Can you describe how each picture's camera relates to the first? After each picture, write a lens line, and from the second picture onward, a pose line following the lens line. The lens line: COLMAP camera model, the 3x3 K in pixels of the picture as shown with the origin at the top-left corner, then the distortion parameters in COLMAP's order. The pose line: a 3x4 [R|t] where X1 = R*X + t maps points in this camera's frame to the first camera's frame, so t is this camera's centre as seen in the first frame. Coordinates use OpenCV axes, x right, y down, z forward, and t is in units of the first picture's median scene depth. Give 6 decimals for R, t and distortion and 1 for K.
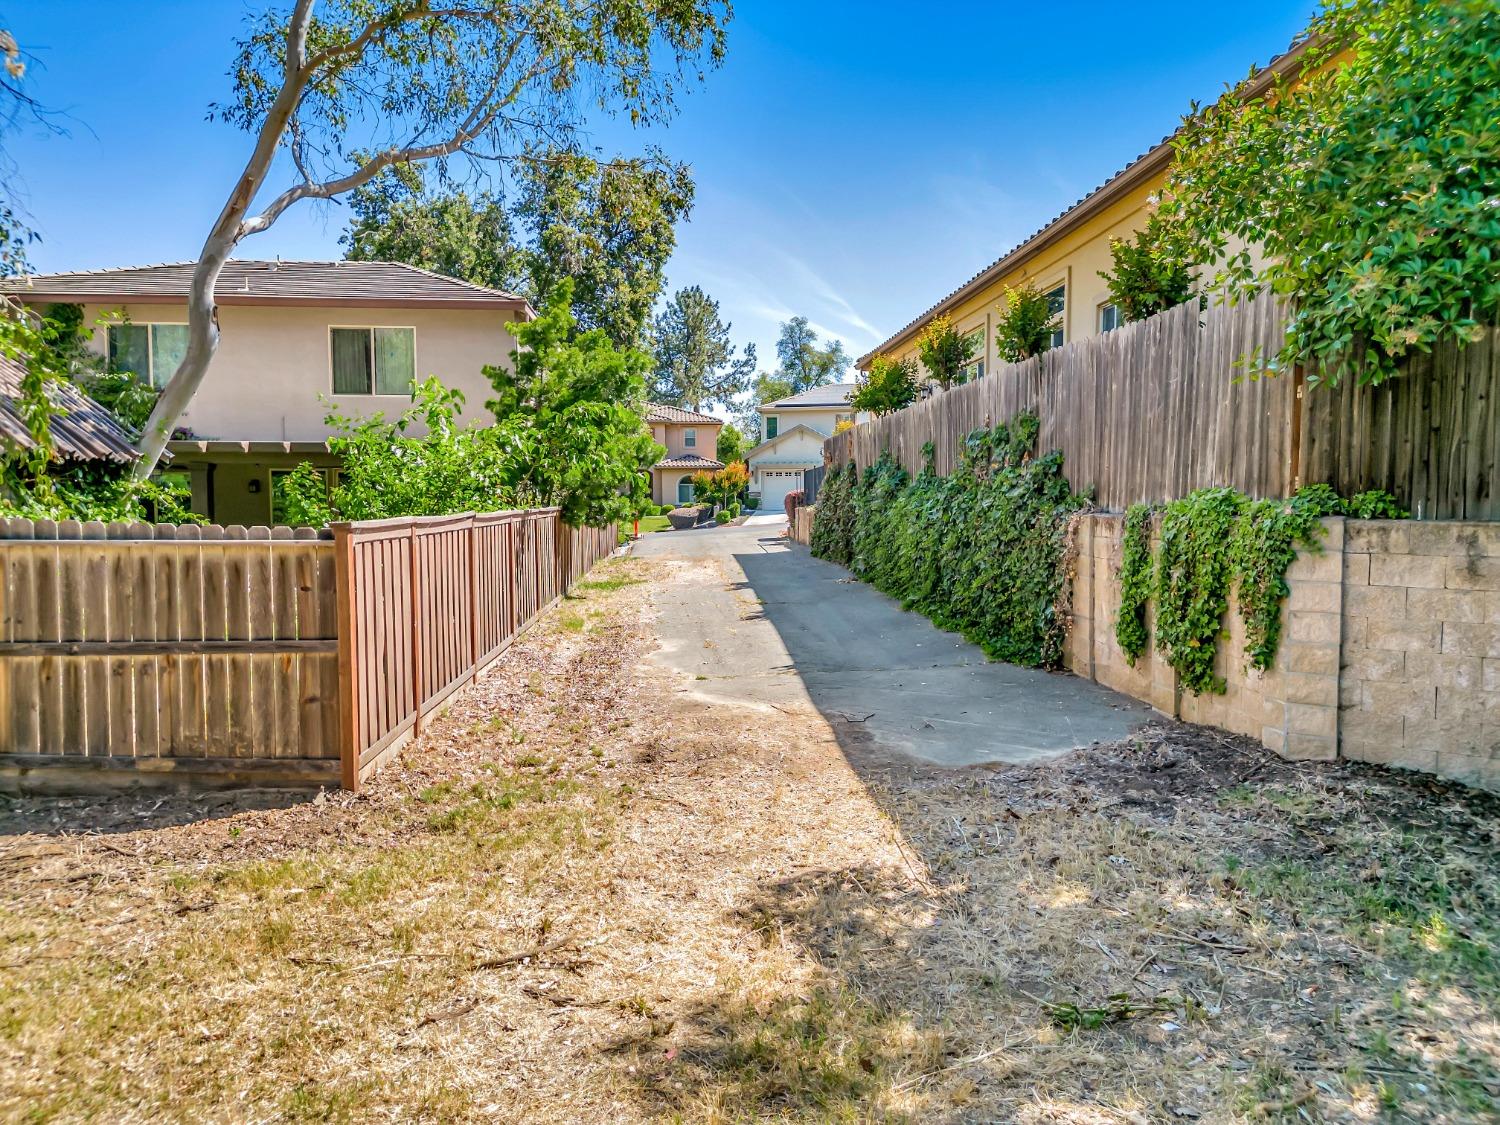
lens RADIAL K [[1055.3, 0, 758.8], [0, 1055.3, 559.4], [0, 0, 1]] dist [0.055176, -0.040718]
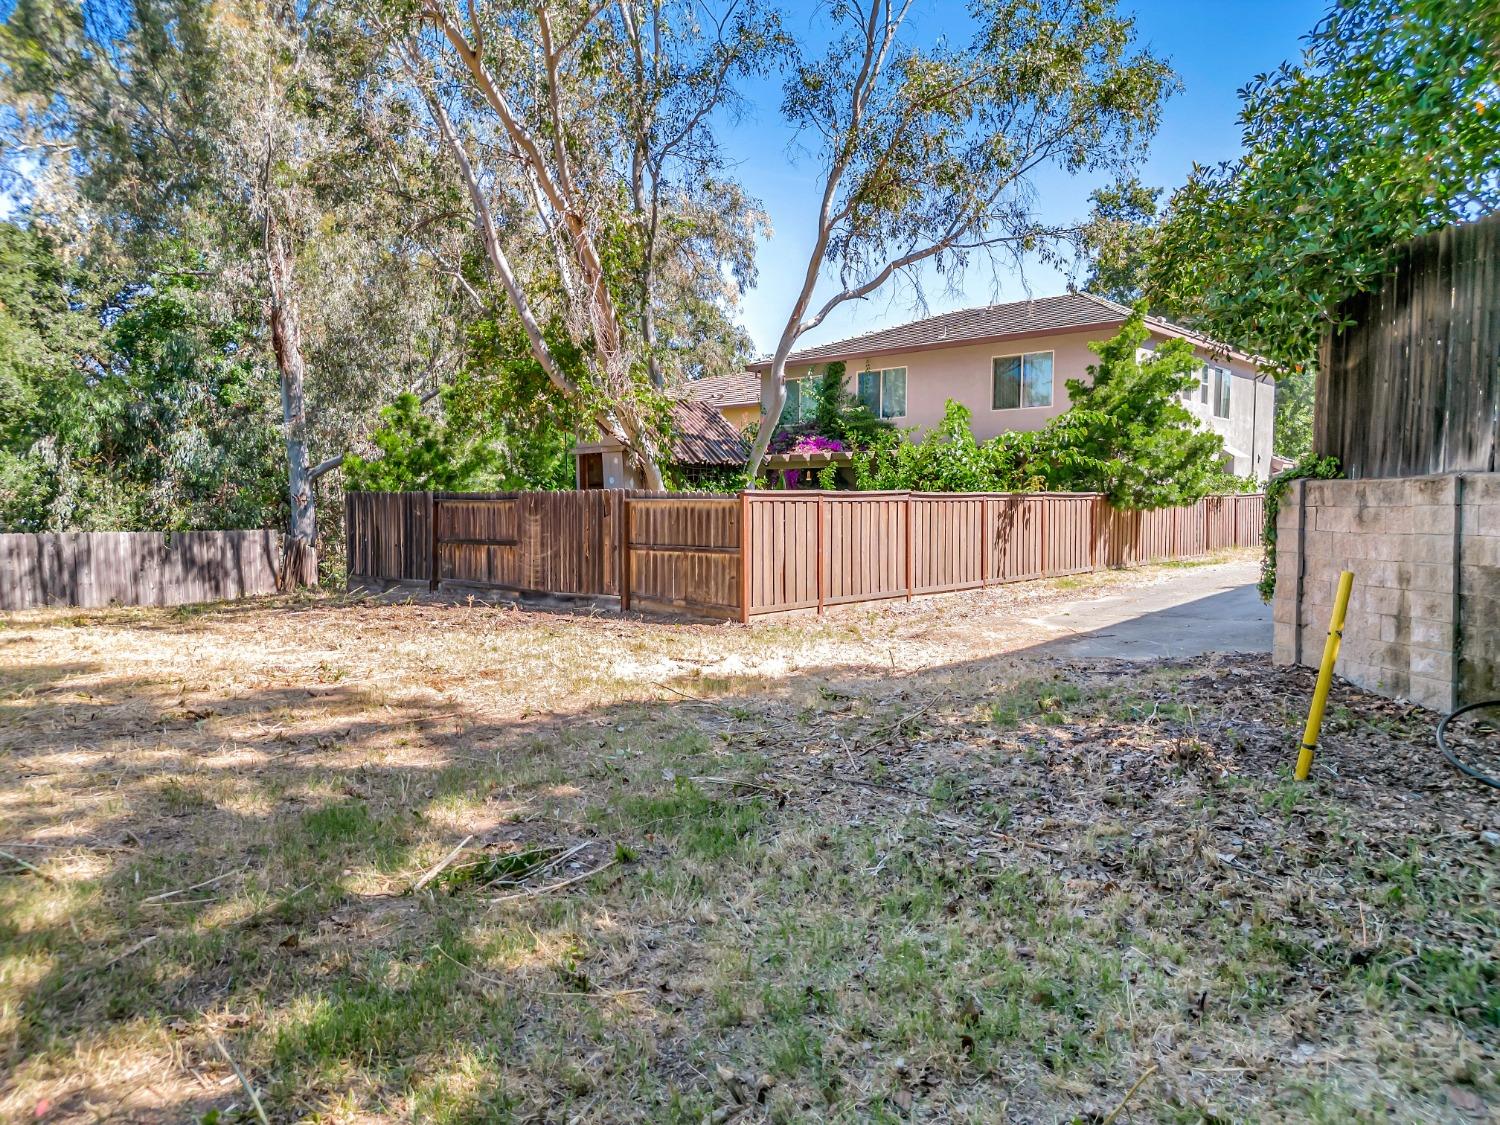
lens RADIAL K [[1055.3, 0, 740.3], [0, 1055.3, 567.4], [0, 0, 1]] dist [0.055176, -0.040718]
pose [[0.703161, 0.042104, -0.709783, 0.718124], [-0.038139, 0.999042, 0.021479, 0.048413], [0.710007, 0.011968, 0.704093, -0.288921]]
